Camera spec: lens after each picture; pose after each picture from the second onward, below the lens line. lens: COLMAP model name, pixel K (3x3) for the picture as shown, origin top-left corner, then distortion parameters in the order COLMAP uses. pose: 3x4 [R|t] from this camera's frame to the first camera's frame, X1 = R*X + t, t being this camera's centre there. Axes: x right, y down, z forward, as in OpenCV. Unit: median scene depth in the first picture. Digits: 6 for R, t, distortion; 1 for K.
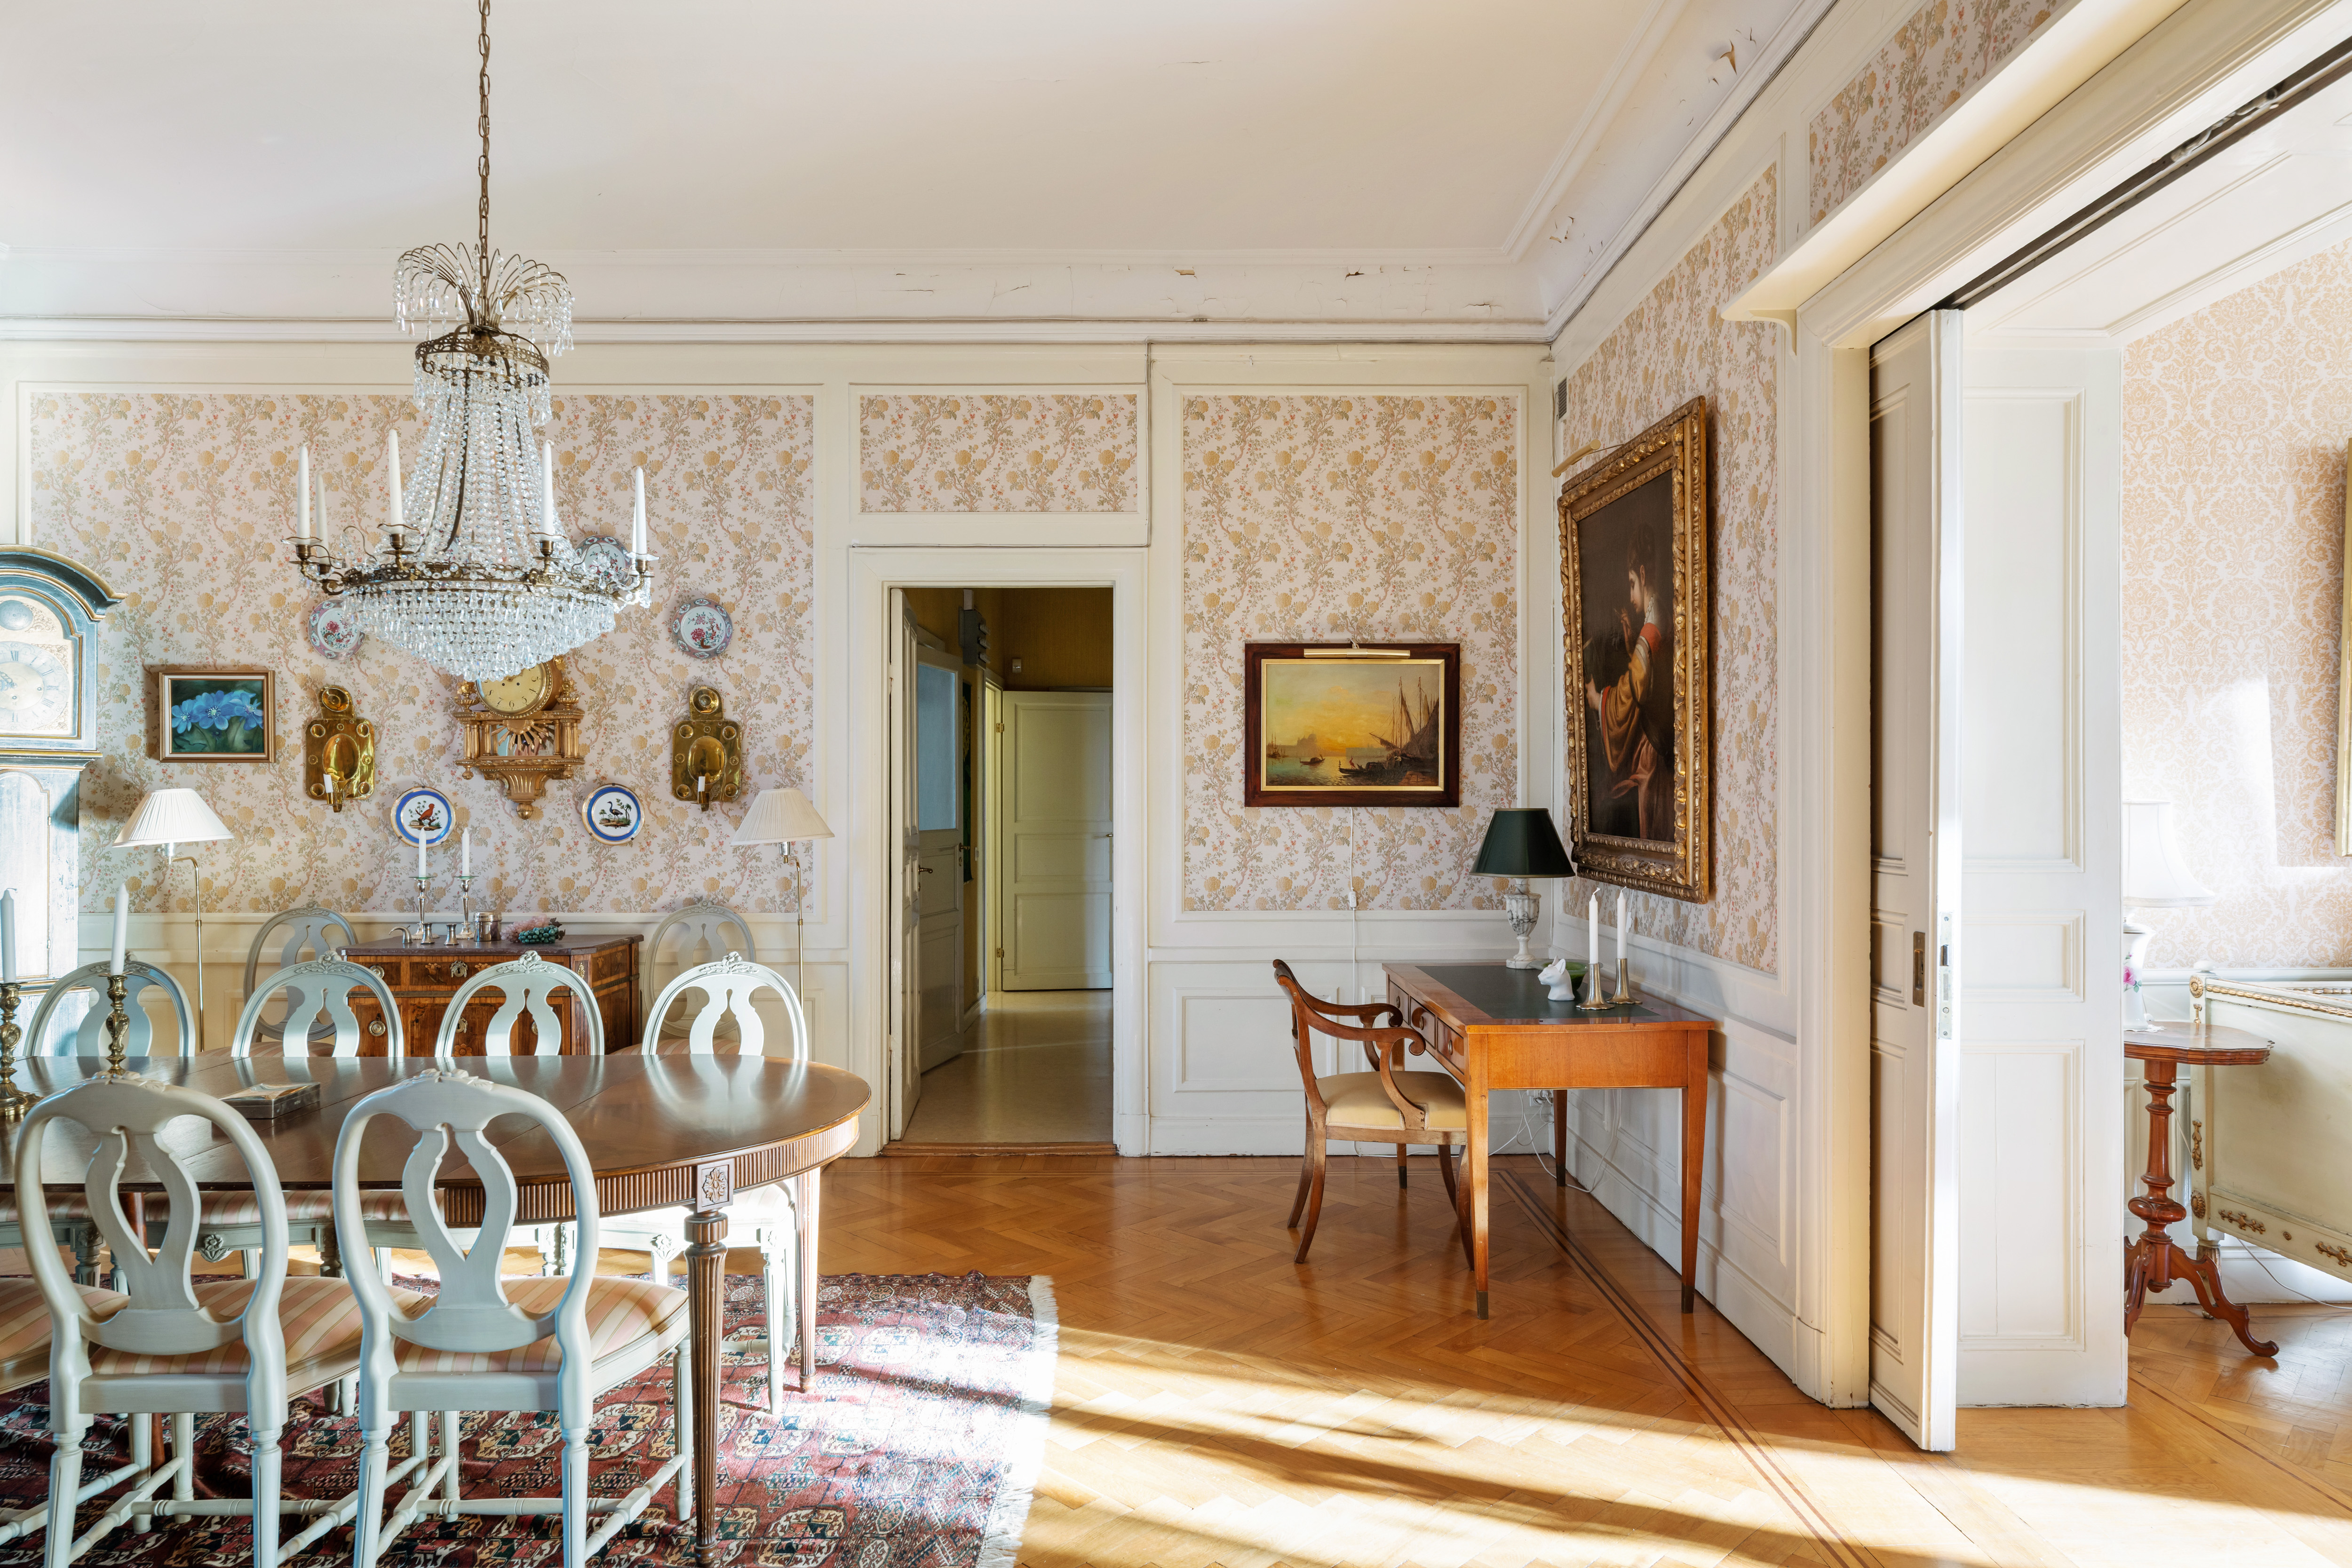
lens RADIAL K [[1443.9, 0, 1178.4], [0, 1443.9, 791.3], [0, 0, 1]] dist [-0.003991, 0.004363]
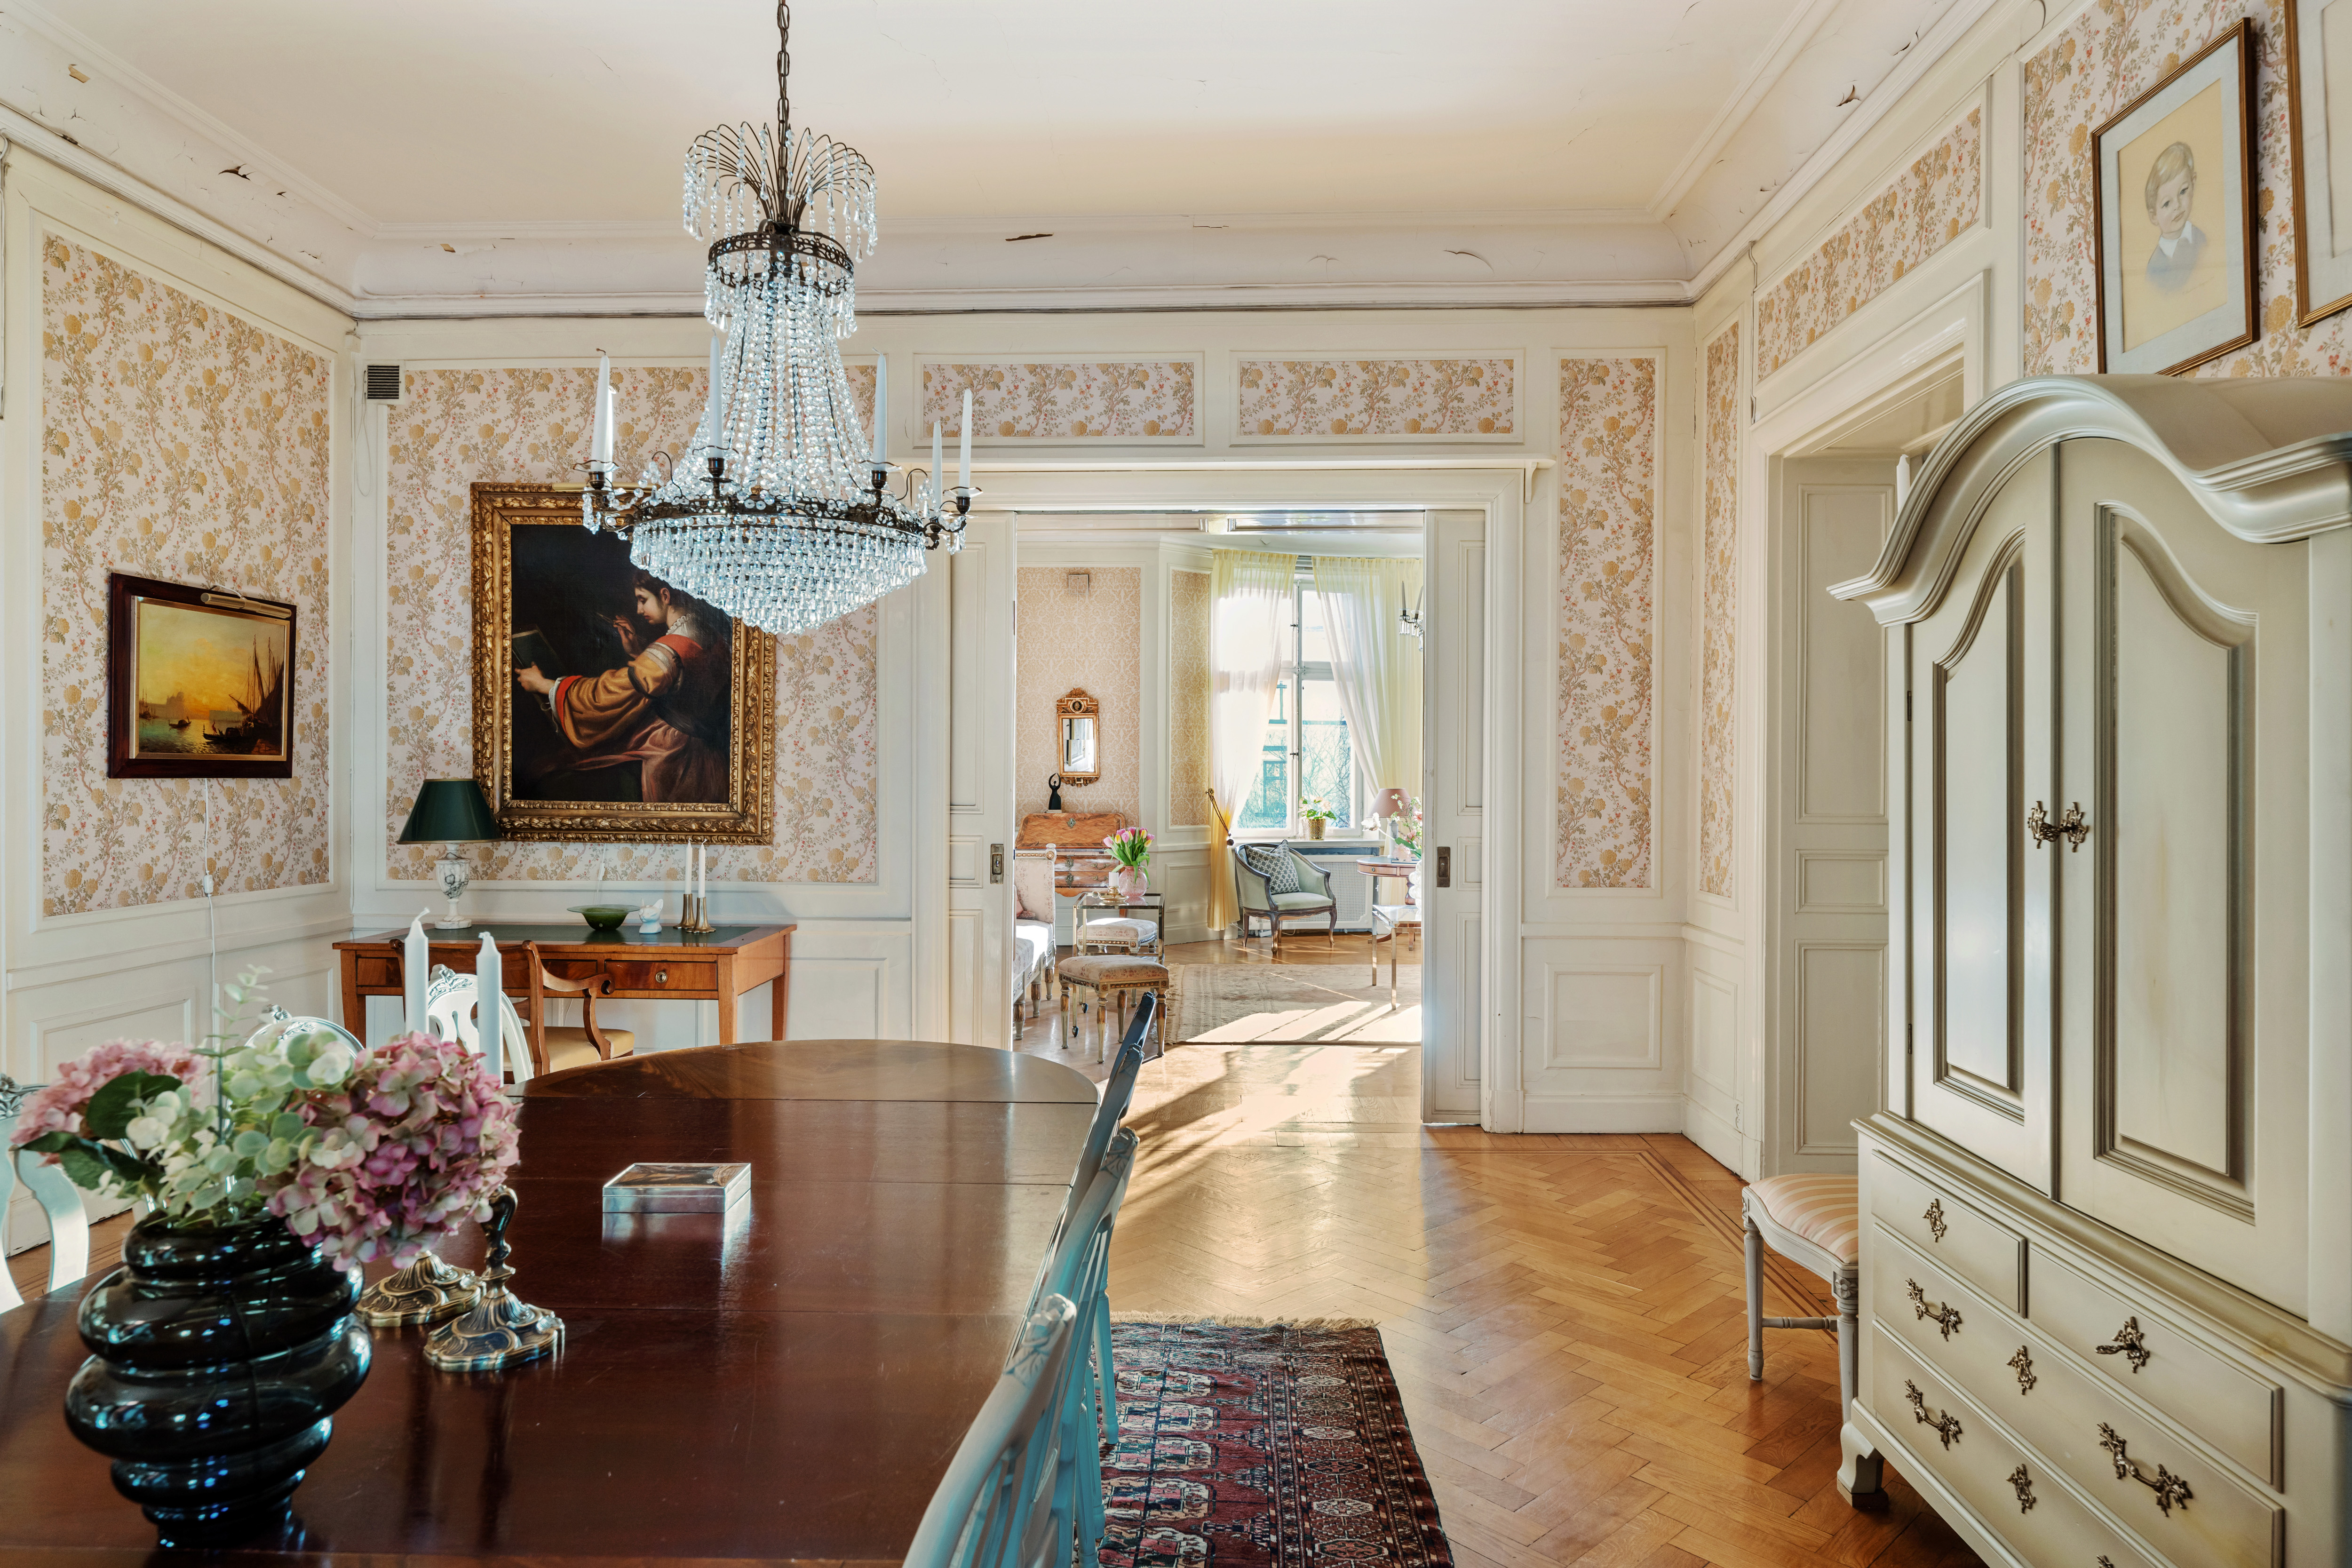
lens RADIAL K [[1443.9, 0, 1167.2], [0, 1443.9, 783.2], [0, 0, 1]] dist [-0.003991, 0.004363]
pose [[0.034449, -0.006436, 0.999386, -0.725496], [-0.009172, 0.999935, 0.006756, 0.002650], [-0.999364, -0.009400, 0.034388, 0.389855]]
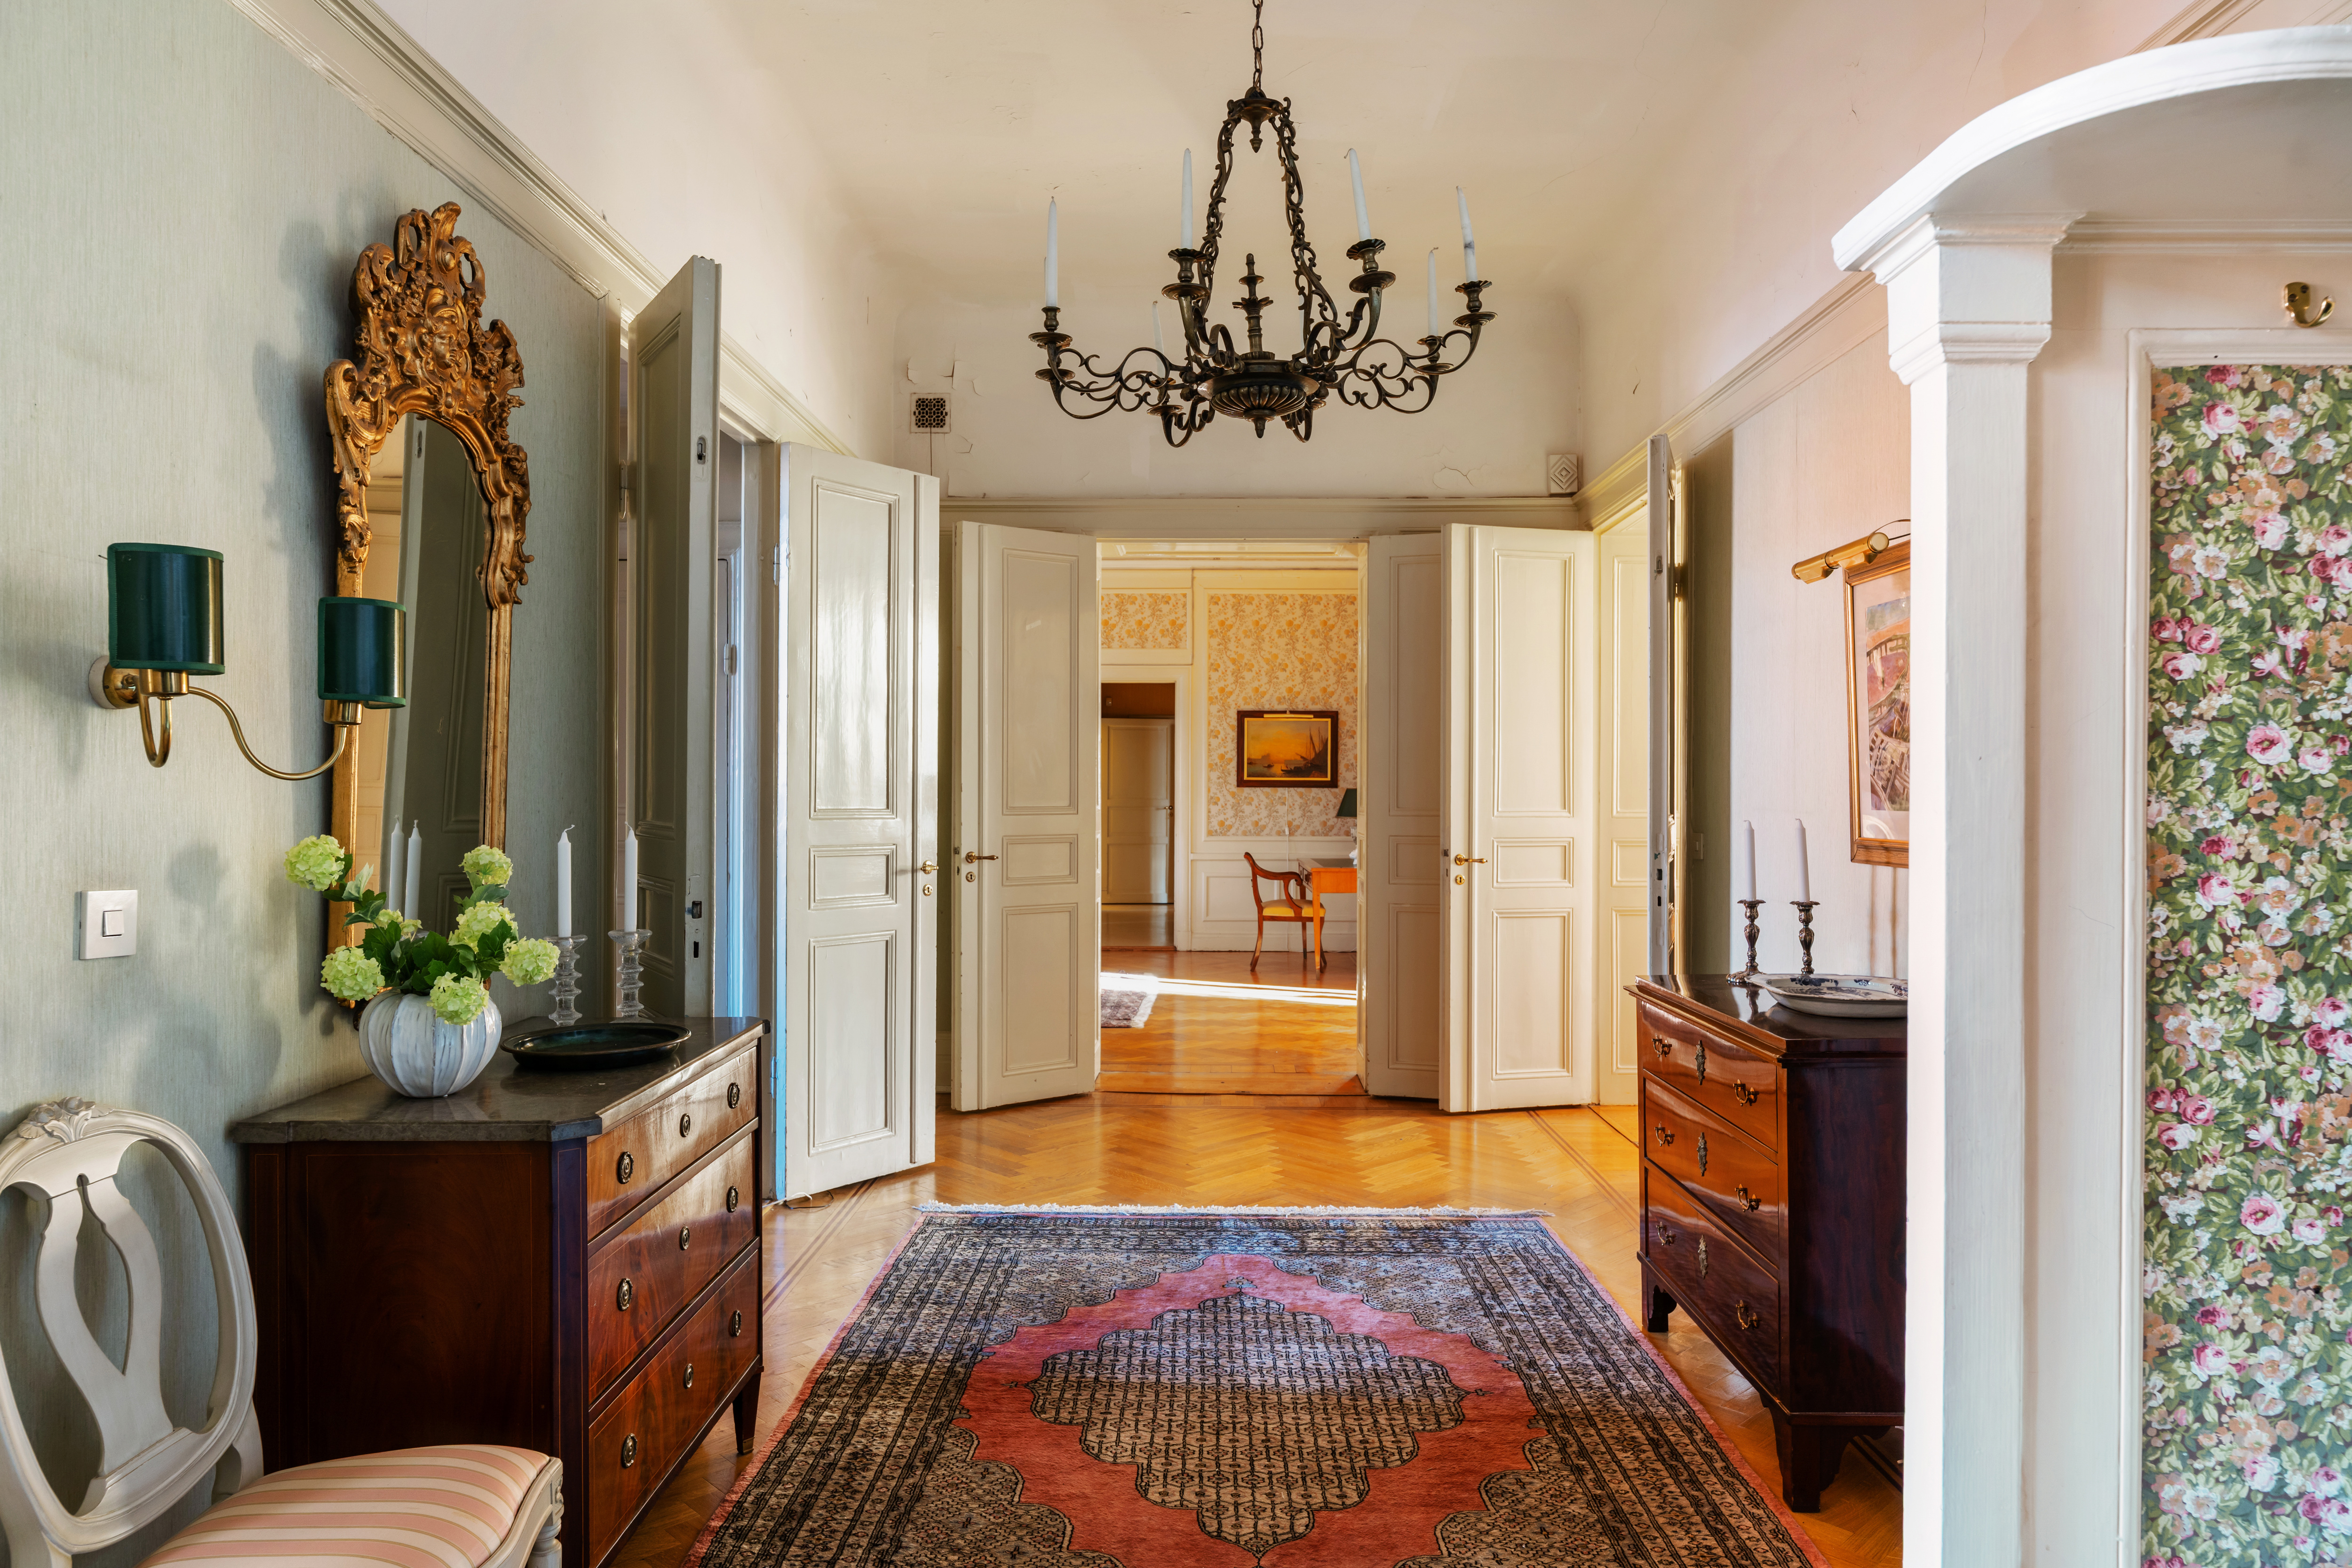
lens RADIAL K [[1475.6, 0, 1162.0], [0, 1475.6, 778.0], [0, 0, 1]] dist [-0.005896, -0.000679]
pose [[0.999352, 0.004297, -0.035744, 0.013535], [-0.004287, 0.999991, 0.000349, -0.003010], [0.035745, -0.000195, 0.999361, -1.174859]]
